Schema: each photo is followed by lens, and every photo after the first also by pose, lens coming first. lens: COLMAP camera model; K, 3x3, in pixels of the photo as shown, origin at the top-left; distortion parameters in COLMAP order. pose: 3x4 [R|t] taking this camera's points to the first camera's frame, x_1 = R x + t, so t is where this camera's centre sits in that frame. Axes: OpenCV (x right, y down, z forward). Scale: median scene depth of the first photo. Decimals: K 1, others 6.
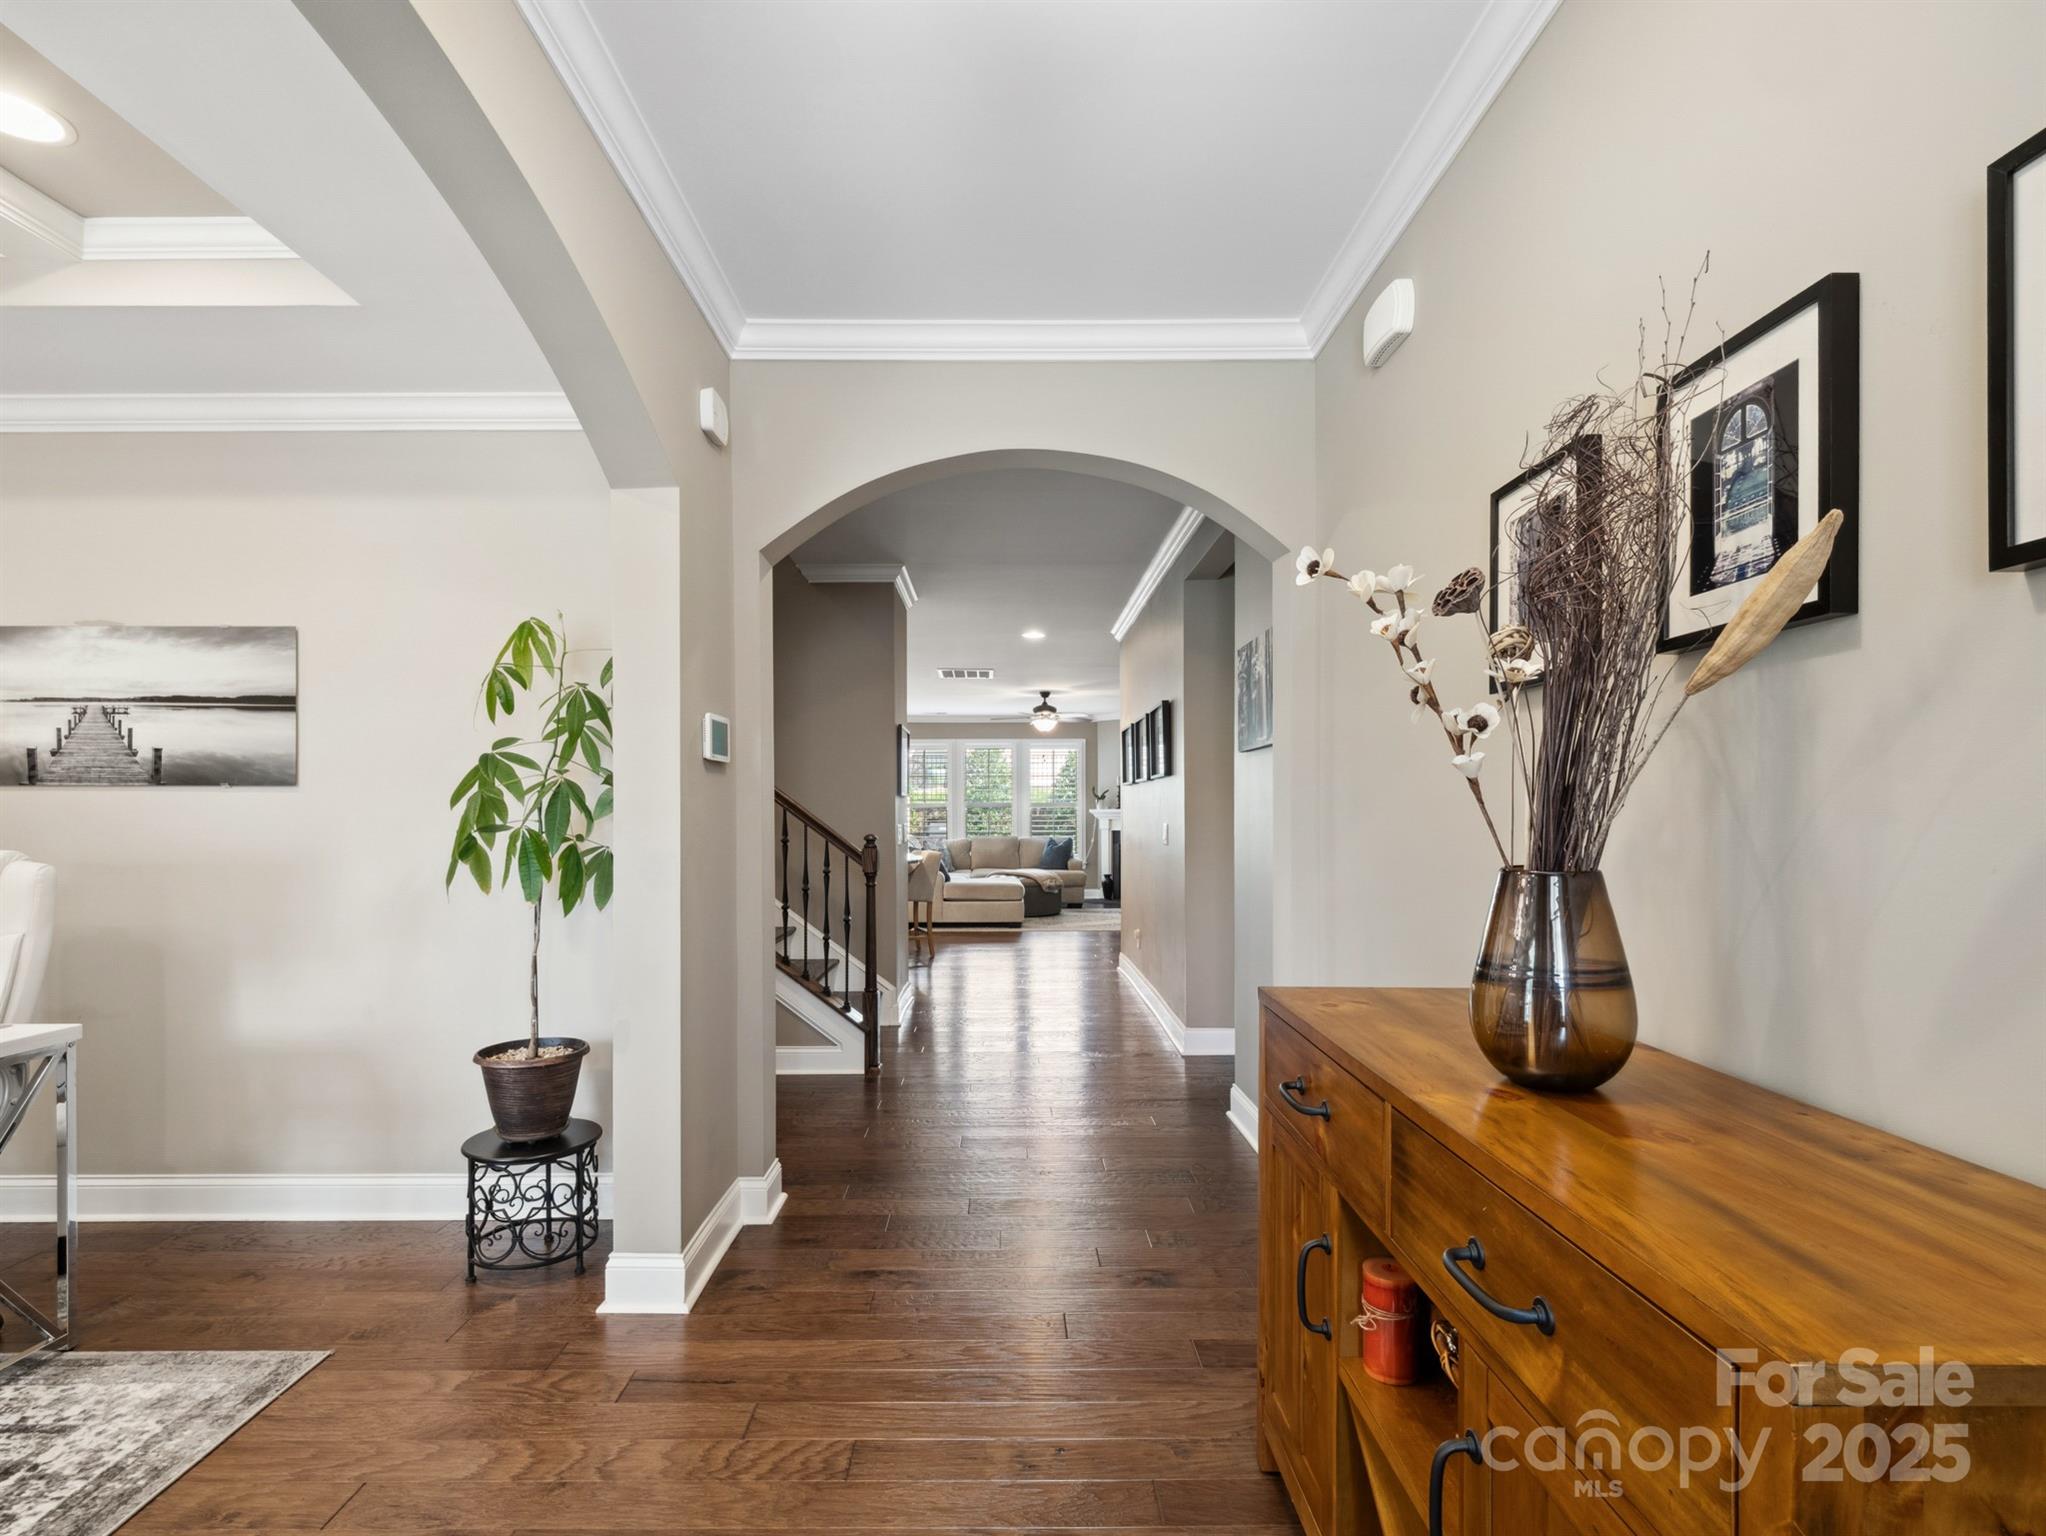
lens RADIAL K [[987.8, 0, 1011.3], [0, 987.8, 761.7], [0, 0, 1]] dist [0.003254, -0.000895]
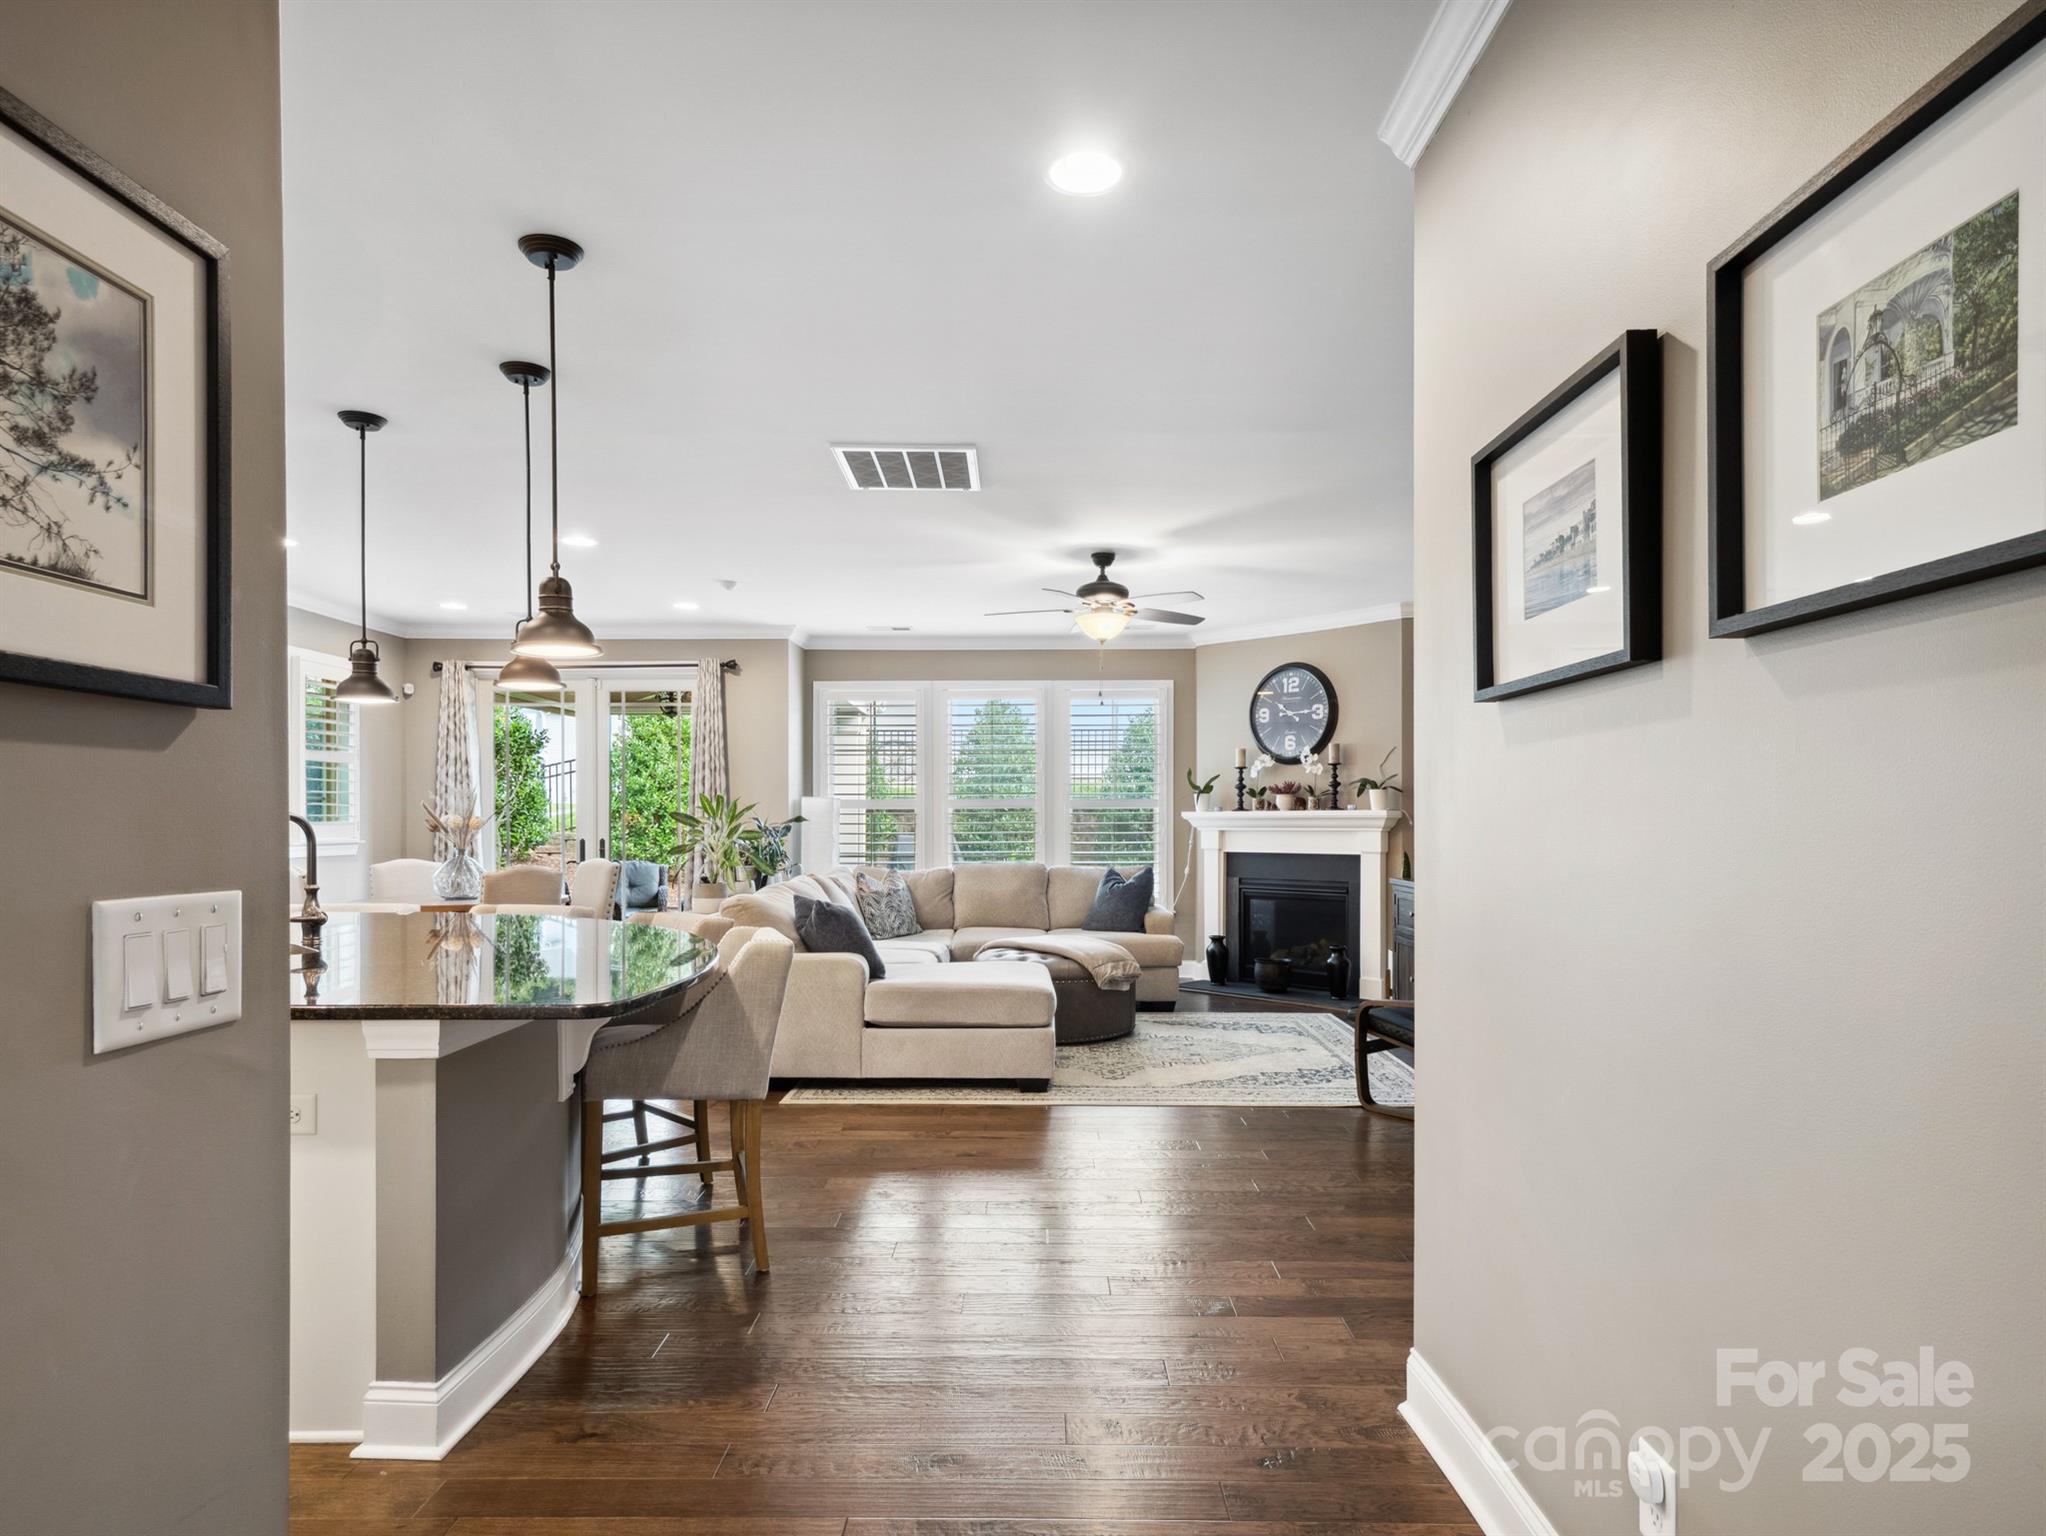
lens RADIAL K [[1177.8, 0, 1003.9], [0, 1177.8, 821.8], [0, 0, 1]] dist [0.014534, -0.006495]
pose [[0.999400, 0.000273, -0.034636, 0.007006], [0.001675, 0.998418, 0.056199, 0.021319], [0.034597, -0.056223, 0.997819, 0.433222]]
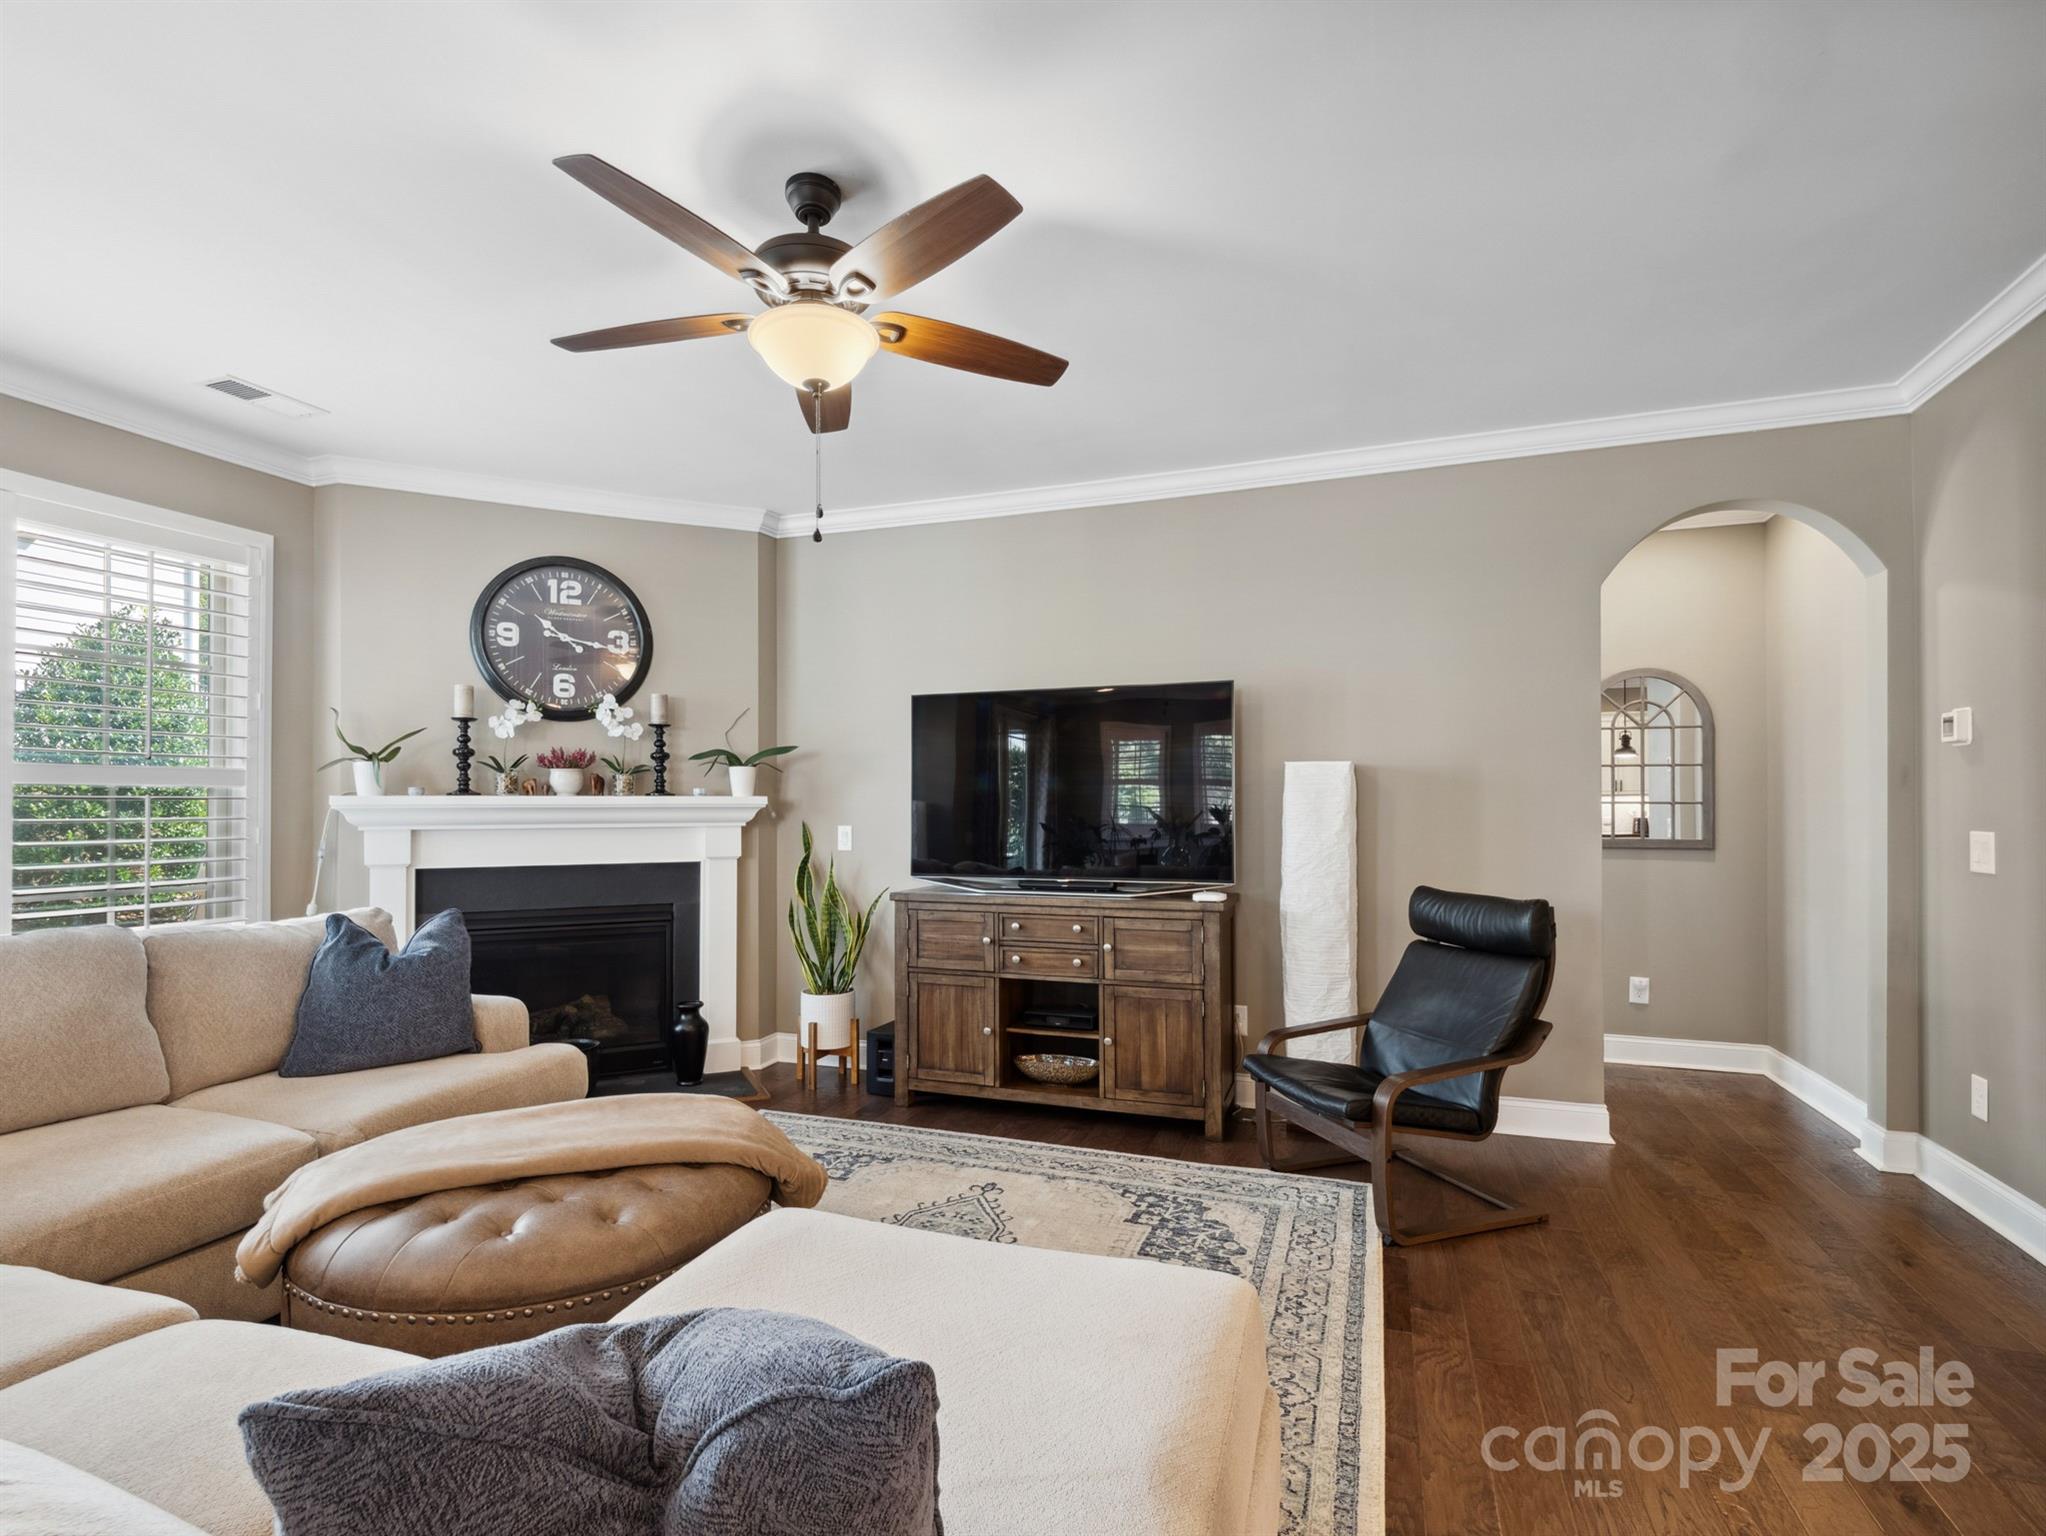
lens RADIAL K [[987.8, 0, 1018.4], [0, 987.8, 801.9], [0, 0, 1]] dist [0.003254, -0.000895]
pose [[0.348375, 0.008571, 0.937316, -0.127795], [-0.049176, 0.998748, 0.009145, 0.044972], [-0.936065, -0.049280, 0.348360, 0.855550]]
